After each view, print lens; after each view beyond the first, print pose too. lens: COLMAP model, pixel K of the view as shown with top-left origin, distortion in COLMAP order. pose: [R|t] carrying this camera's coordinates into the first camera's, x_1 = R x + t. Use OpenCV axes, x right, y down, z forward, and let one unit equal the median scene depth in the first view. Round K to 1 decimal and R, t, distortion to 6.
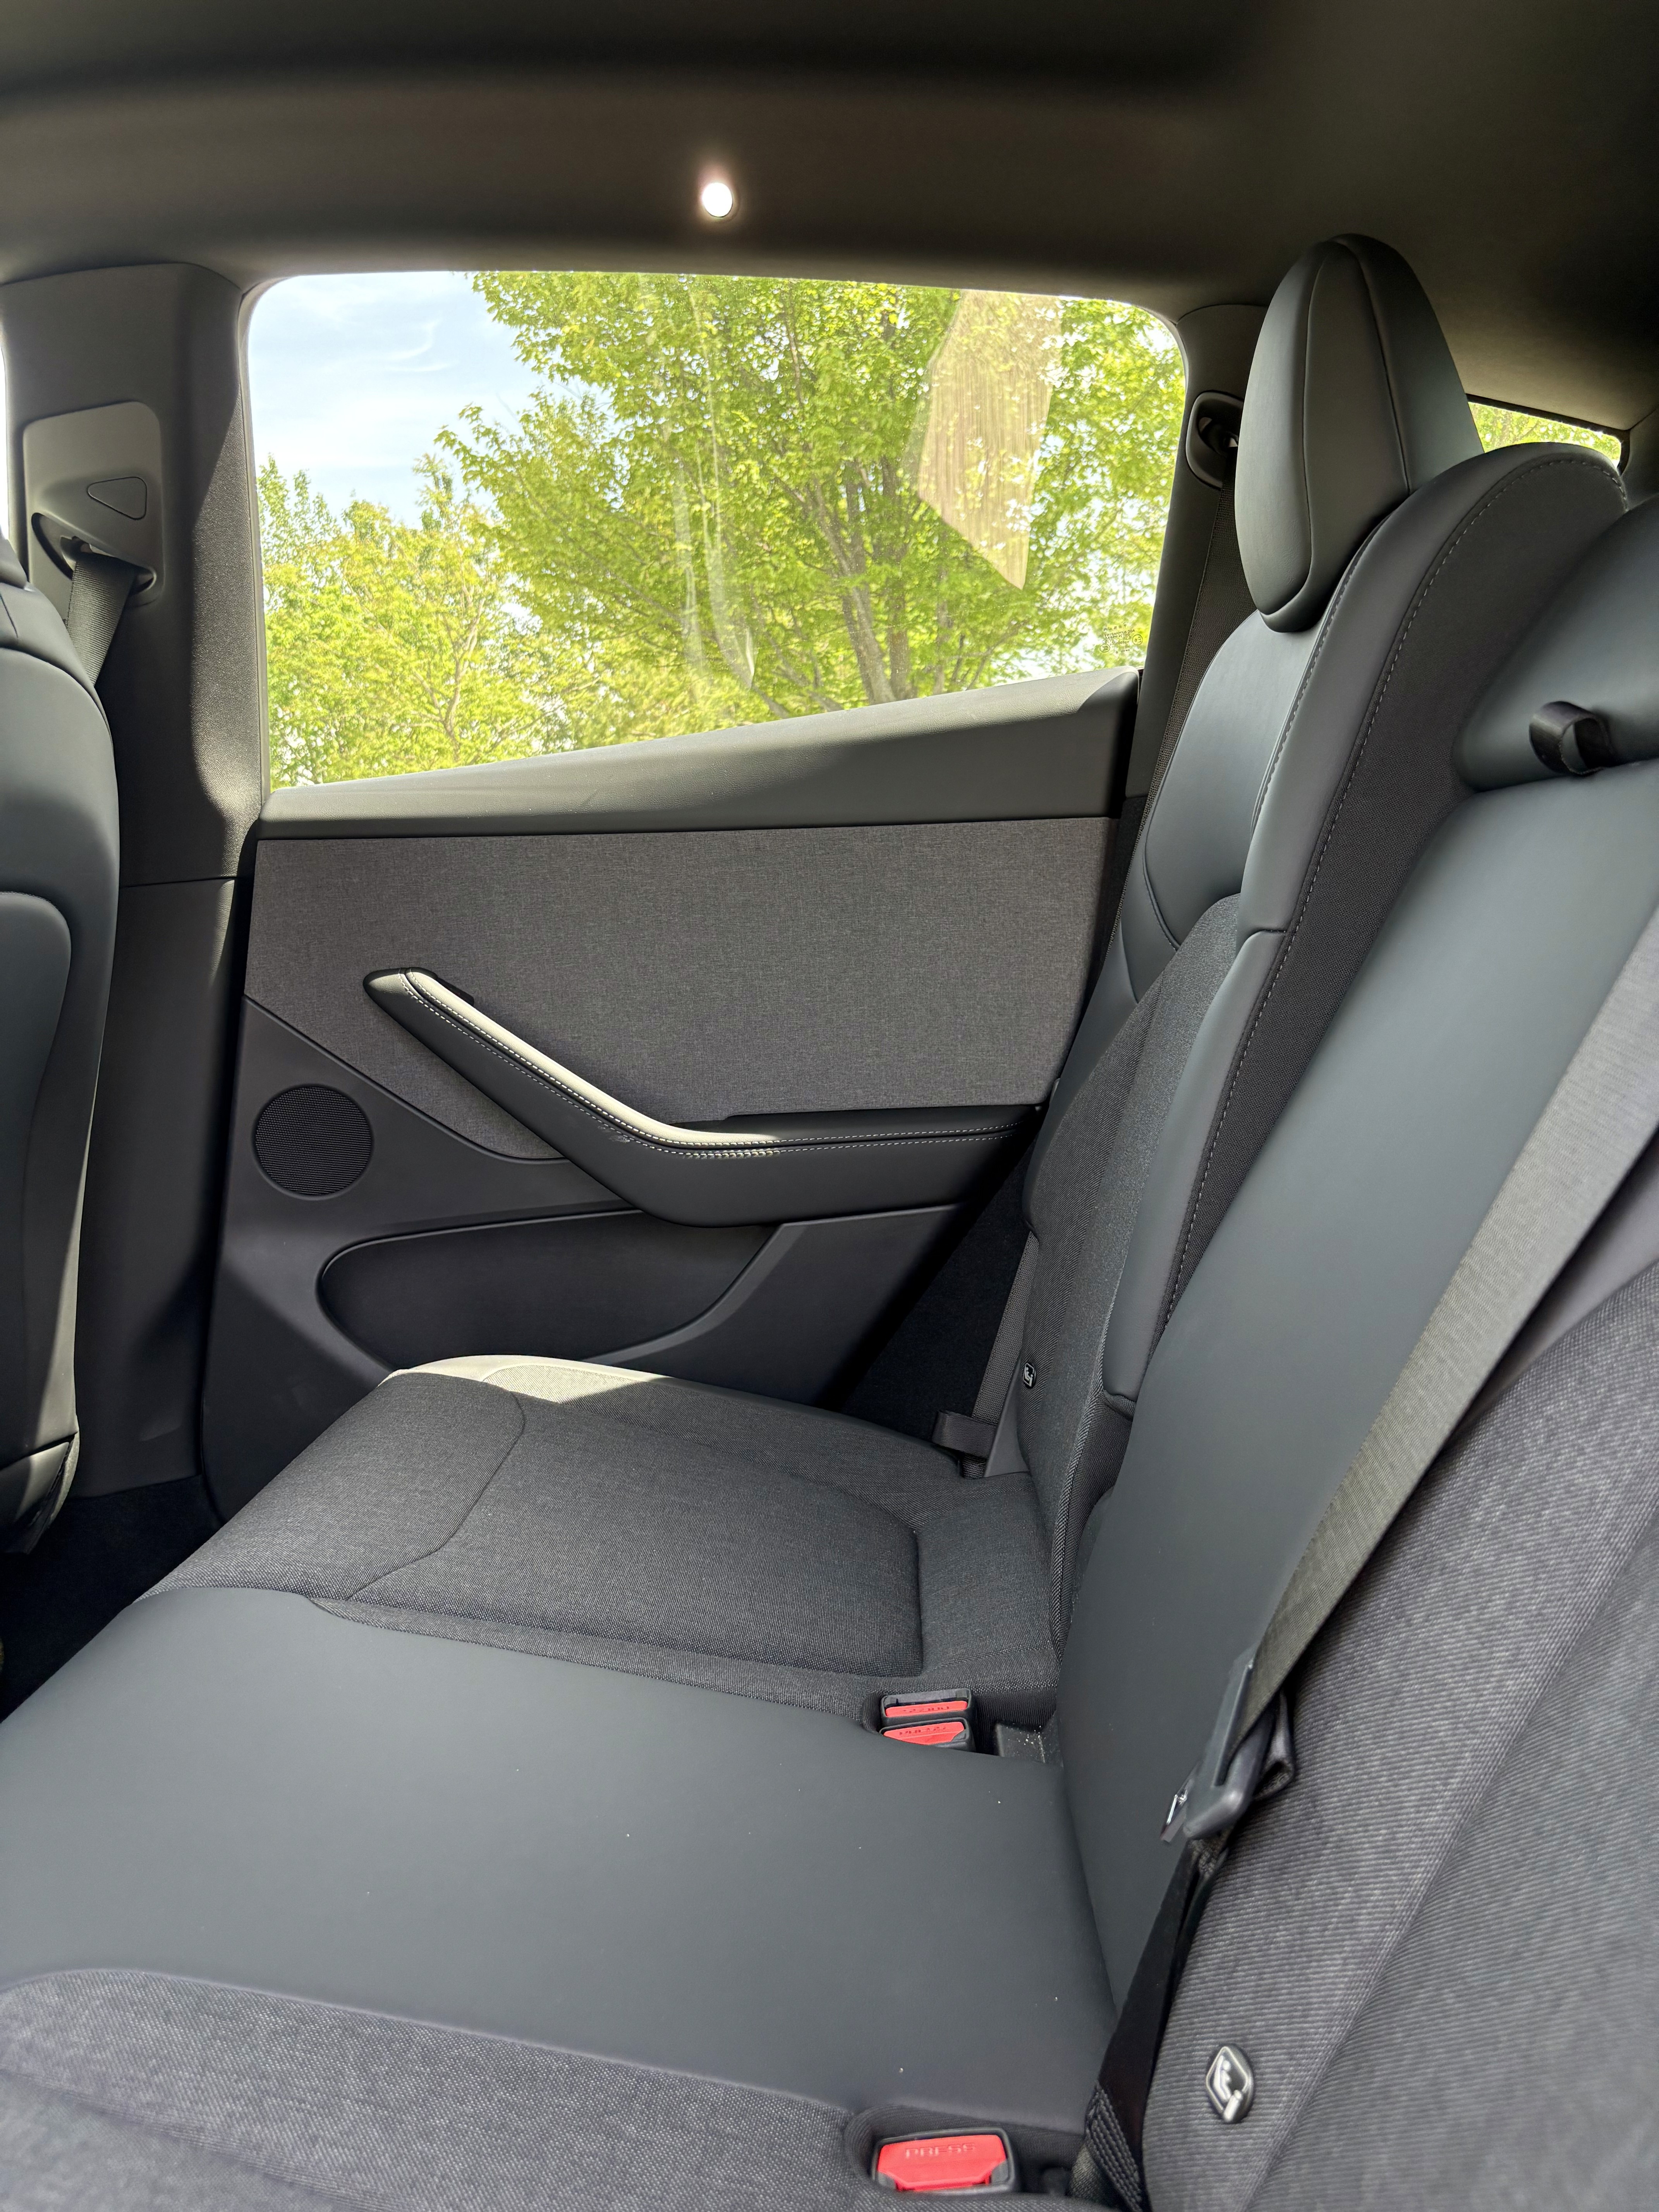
lens RADIAL K [[1712.0, 0, 823.2], [0, 1712.0, 1114.1], [0, 0, 1]] dist [0.021264, -0.001434]
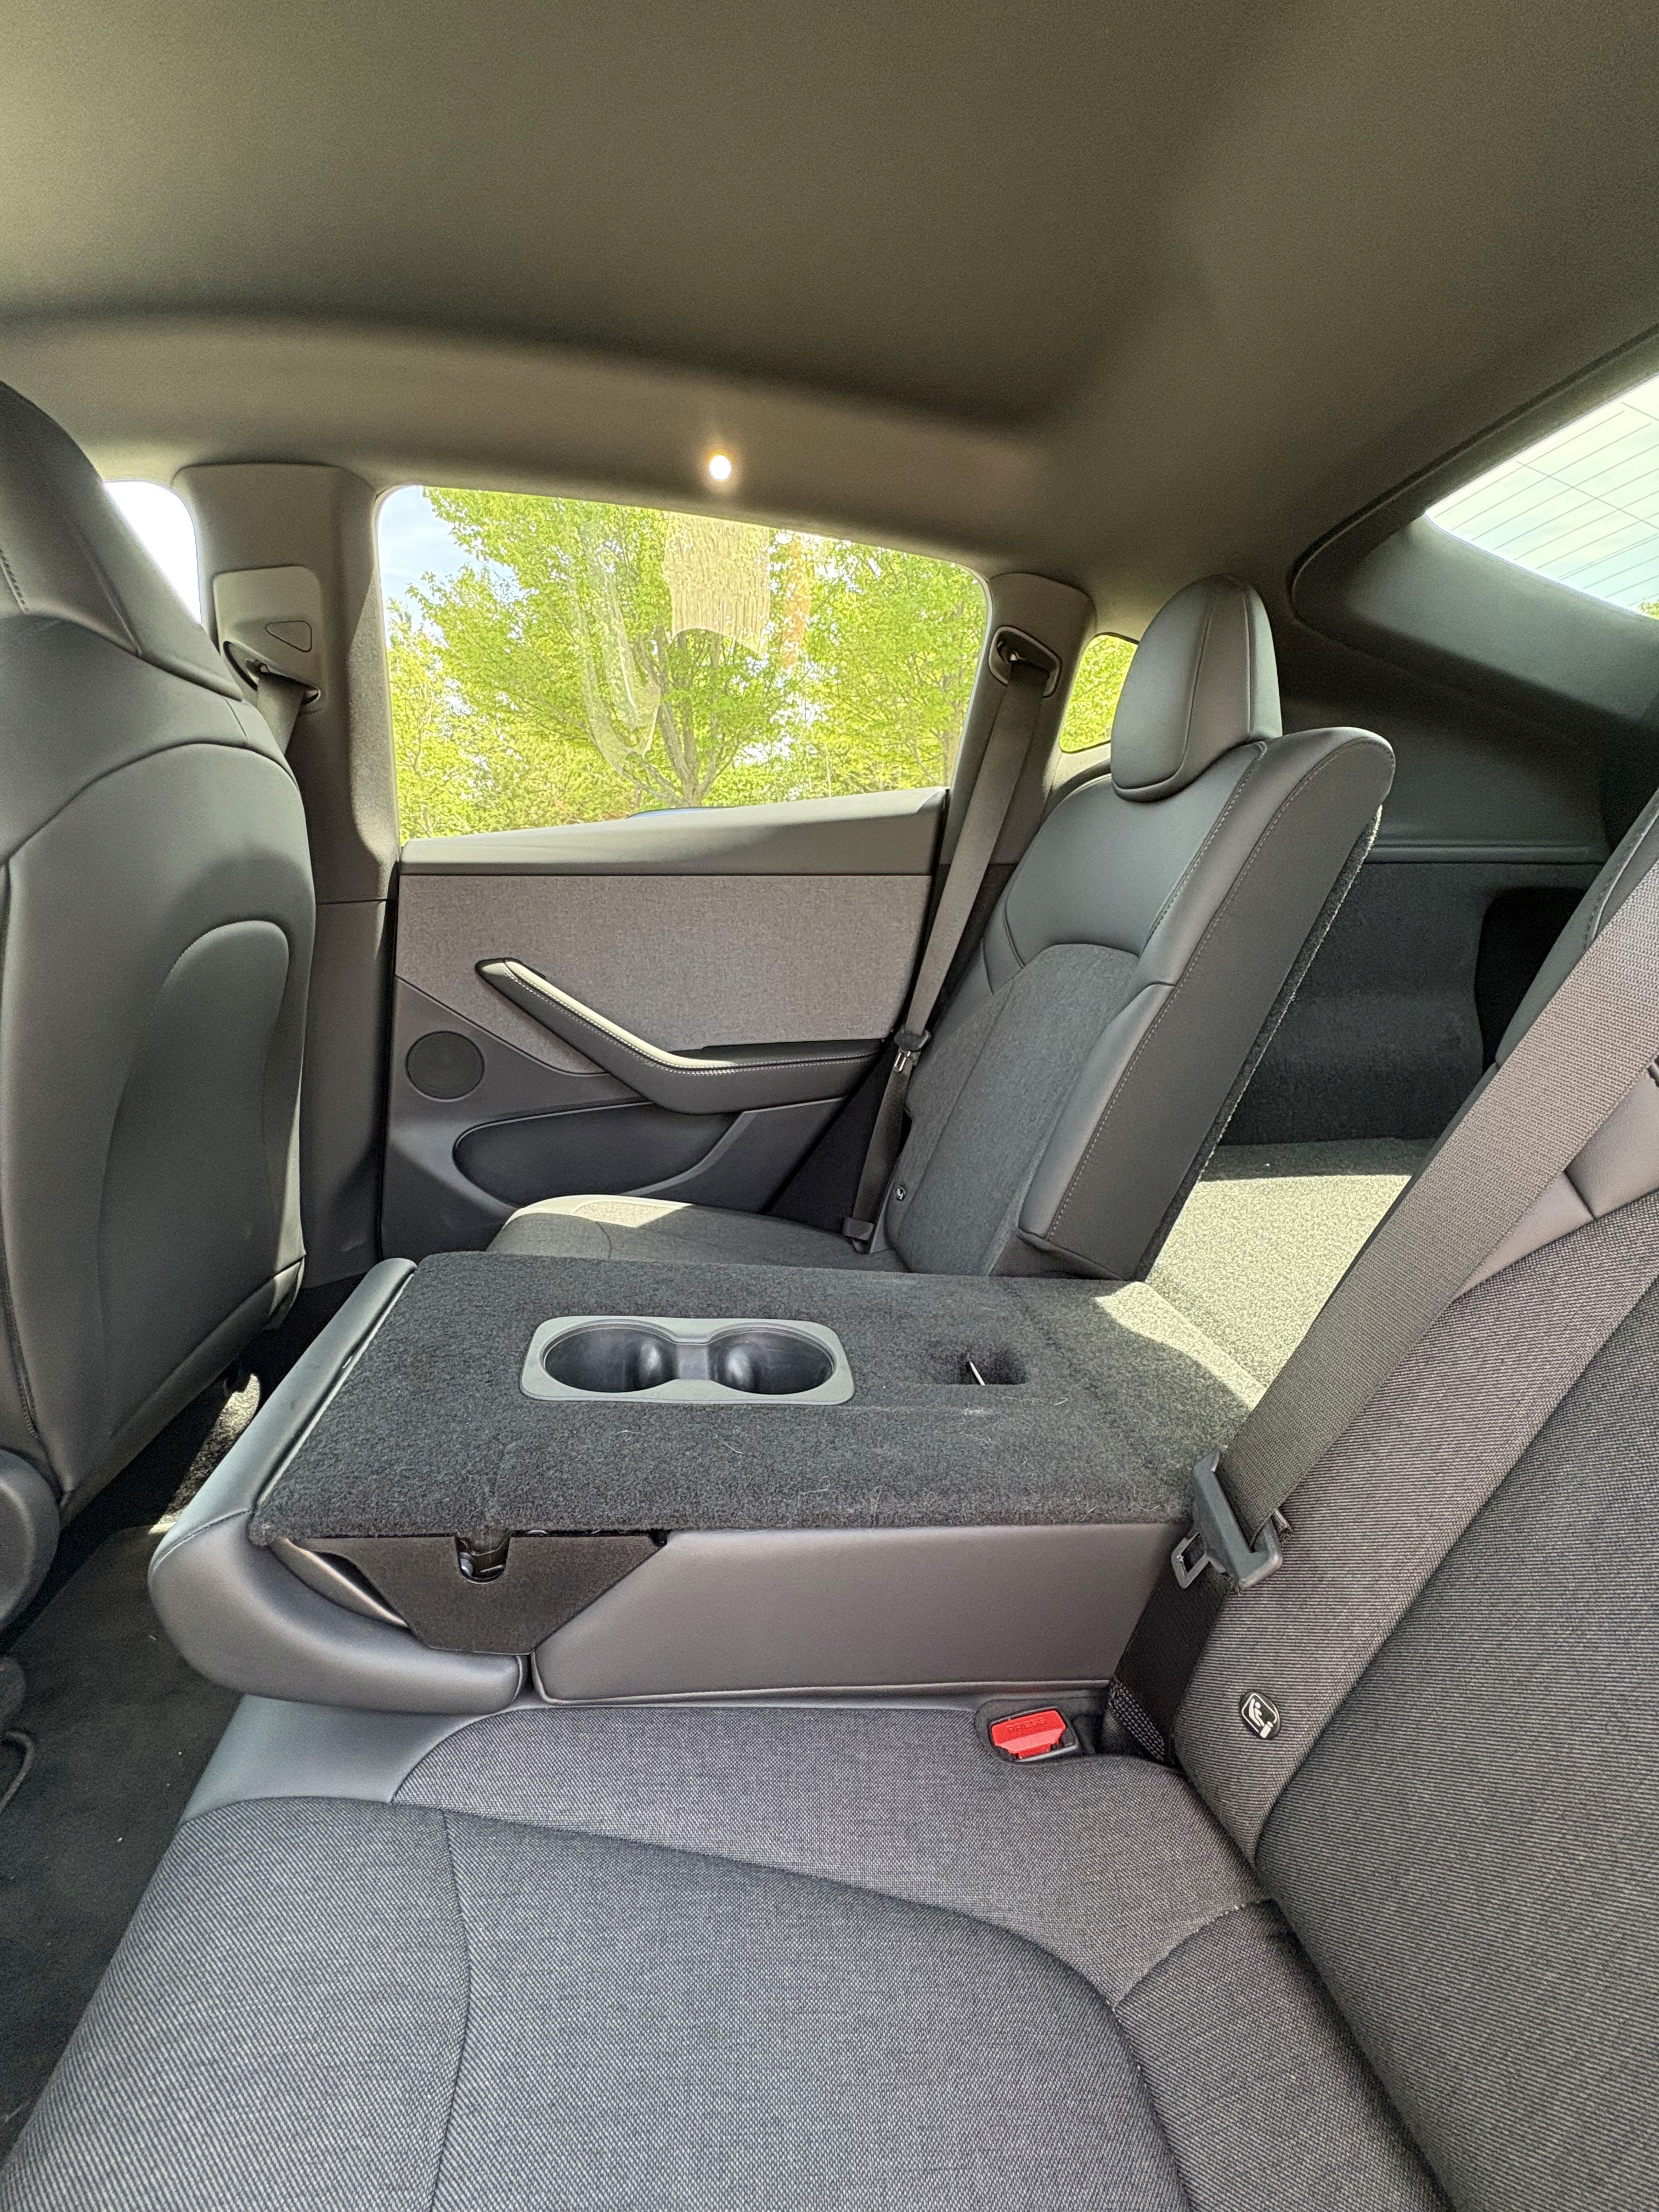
lens RADIAL K [[884.7, 0, 834.9], [0, 884.7, 1110.4], [0, 0, 1]] dist [-0.000113, 0.000451]
pose [[0.975406, -0.030044, 0.218360, -0.126846], [0.000732, 0.991103, 0.133097, -0.054892], [-0.220416, -0.129663, 0.966749, 0.115043]]
